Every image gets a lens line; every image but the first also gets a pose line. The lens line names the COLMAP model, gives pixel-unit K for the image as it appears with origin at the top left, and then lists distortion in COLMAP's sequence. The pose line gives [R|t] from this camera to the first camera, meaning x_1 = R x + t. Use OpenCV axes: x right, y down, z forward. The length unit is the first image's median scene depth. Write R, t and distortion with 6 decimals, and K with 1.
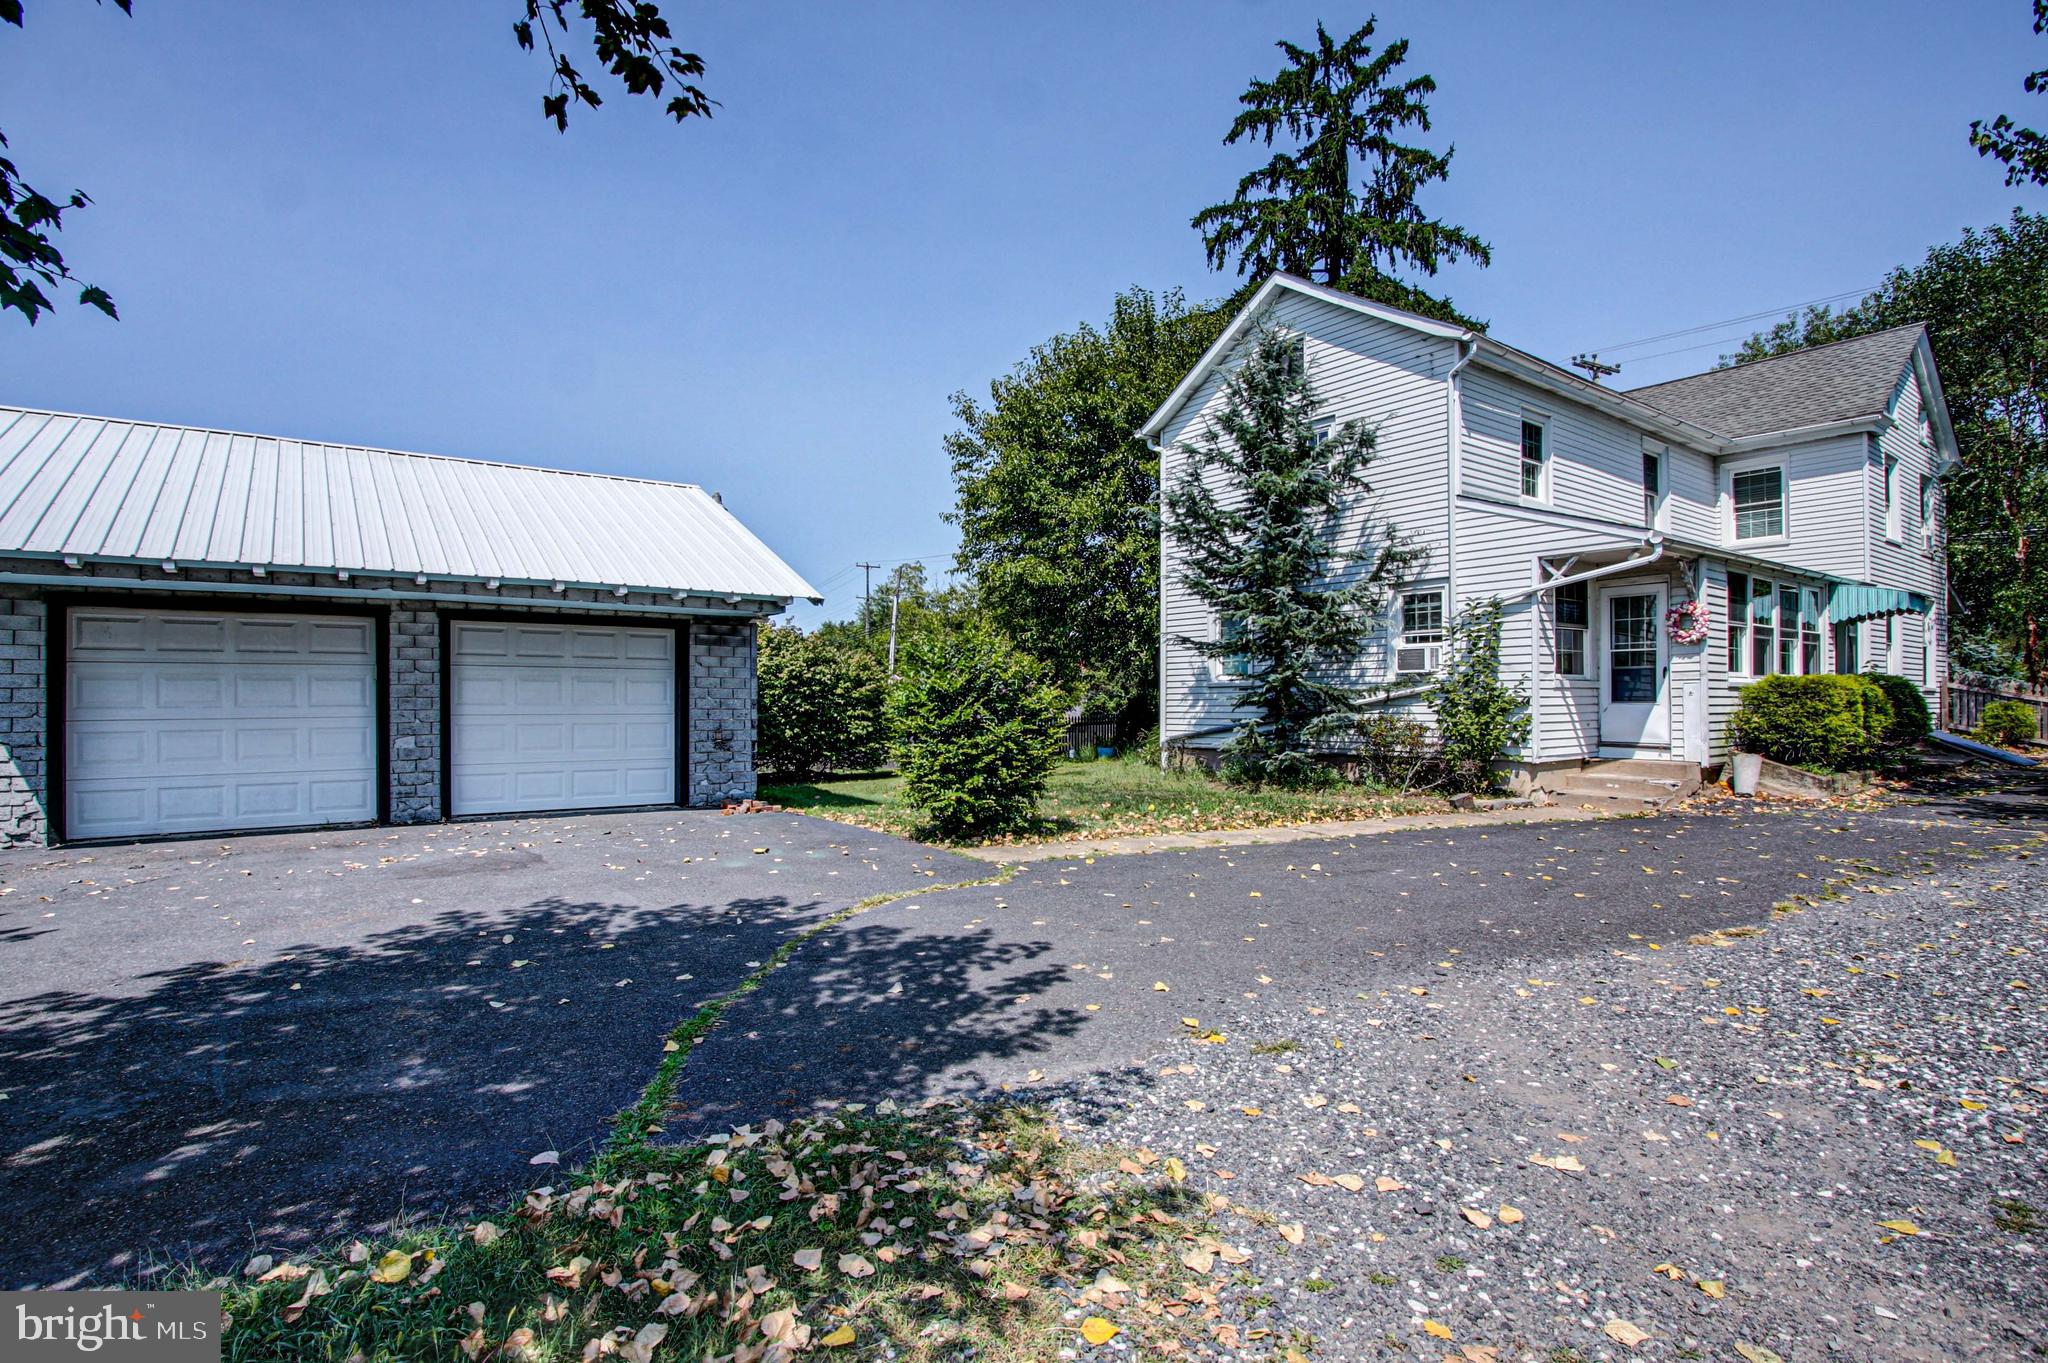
lens RADIAL K [[1024.1, 0, 1015.7], [0, 1024.1, 695.9], [0, 0, 1]] dist [-0.011712, 0.001858]
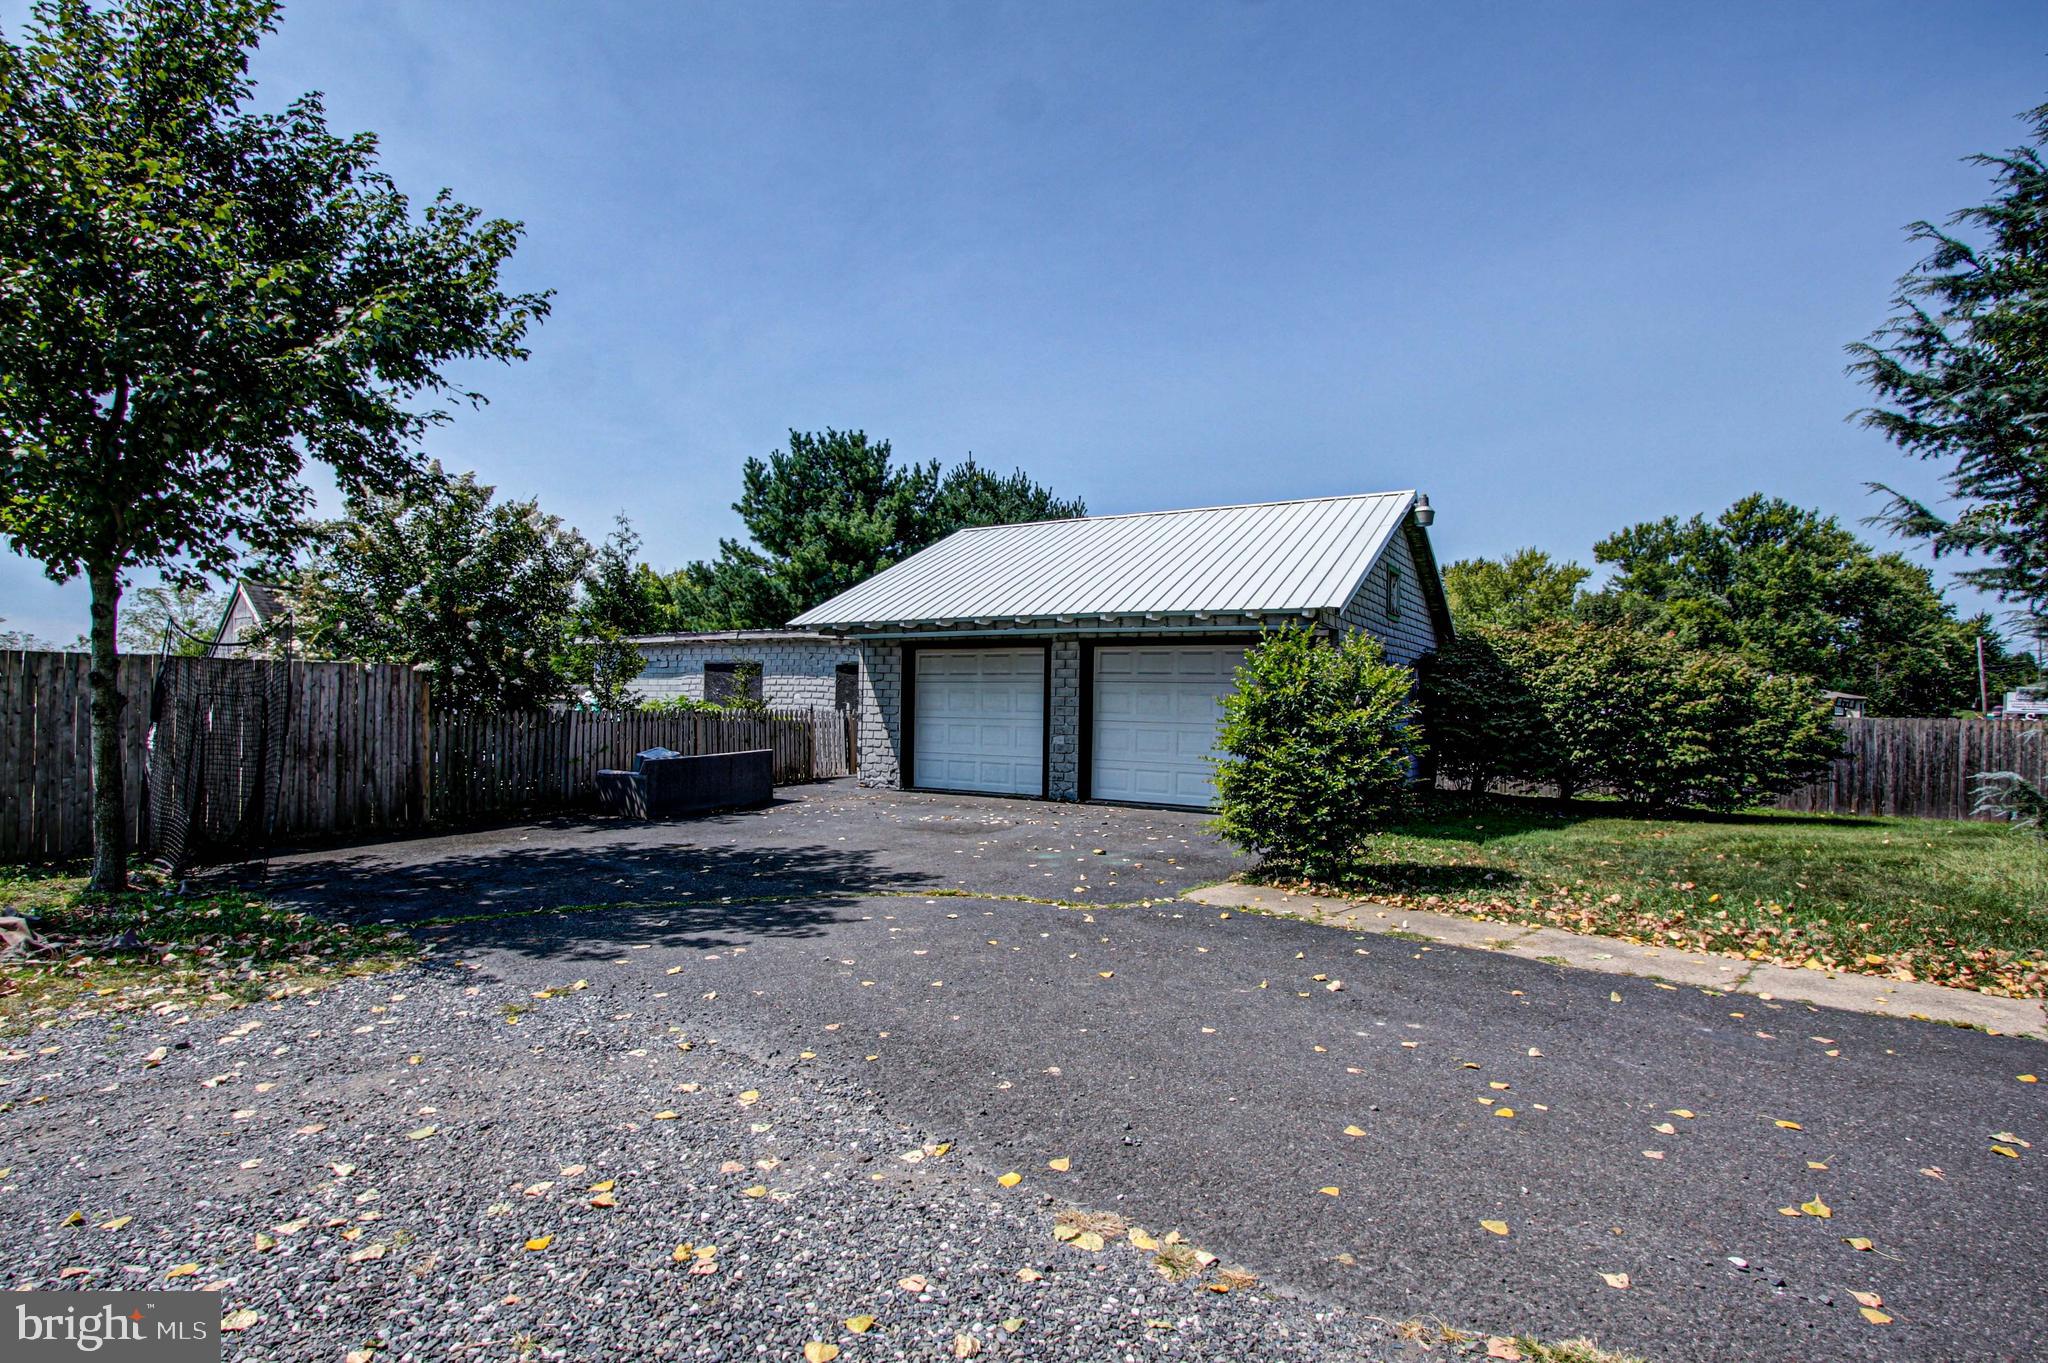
lens RADIAL K [[1024.1, 0, 1015.7], [0, 1024.1, 695.9], [0, 0, 1]] dist [-0.011712, 0.001858]
pose [[0.401930, 0.006900, -0.915644, 0.603663], [-0.011640, 0.999929, 0.002425, -0.014409], [0.915596, 0.009684, 0.401982, 0.399972]]
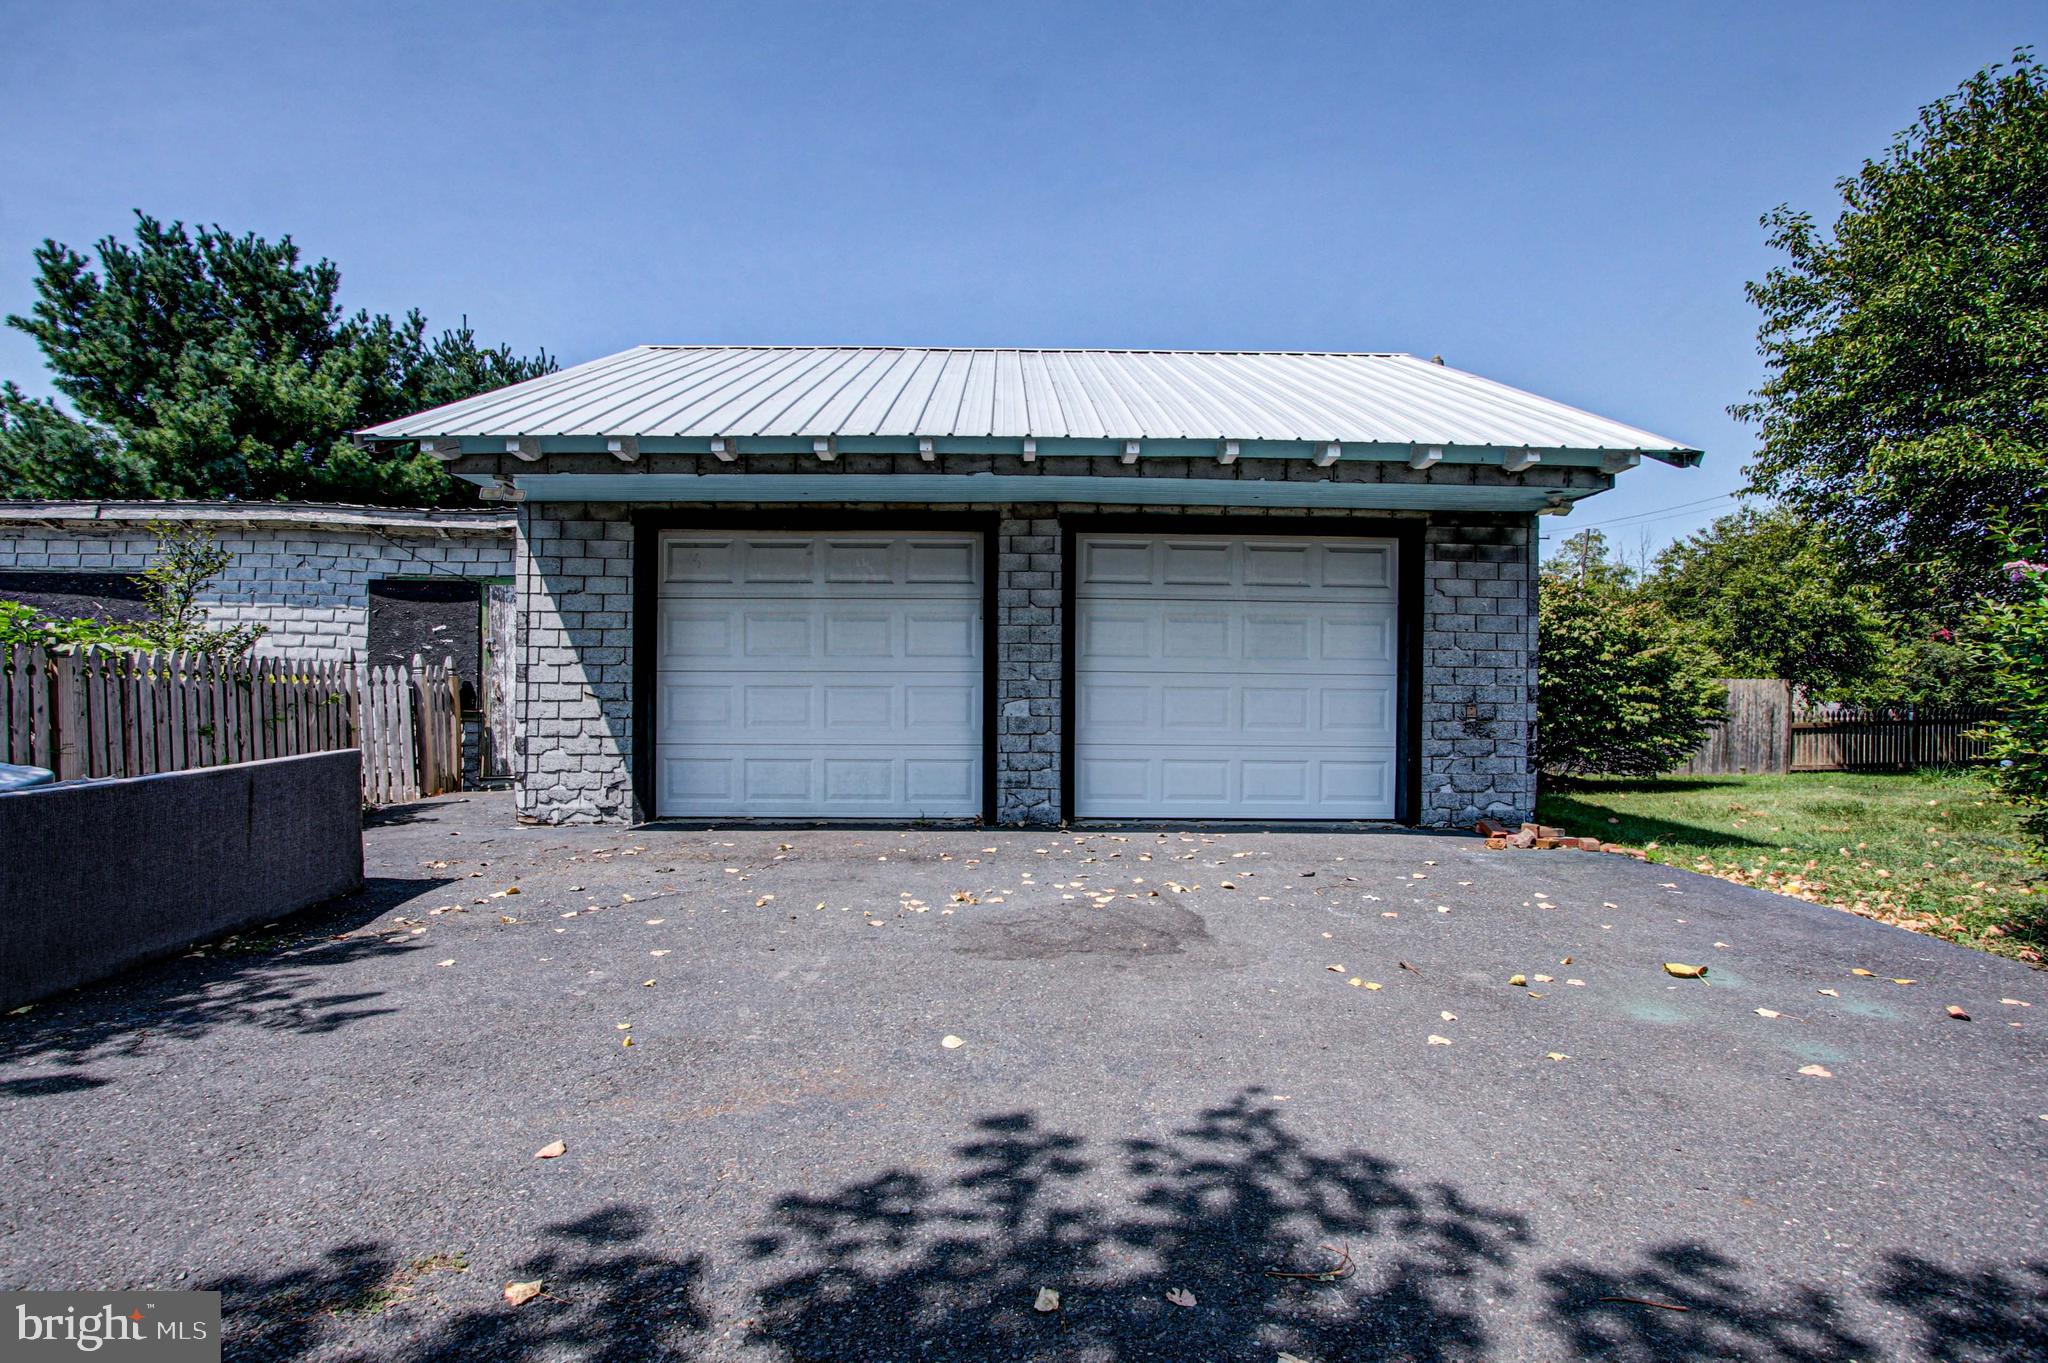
lens RADIAL K [[1010.2, 0, 1021.5], [0, 1010.2, 698.6], [0, 0, 1]] dist [-0.015493, 0.000568]
pose [[0.827398, 0.012334, -0.561481, -0.206678], [-0.007152, 0.999909, 0.011425, 0.030543], [0.561571, -0.005437, 0.827411, 0.425932]]
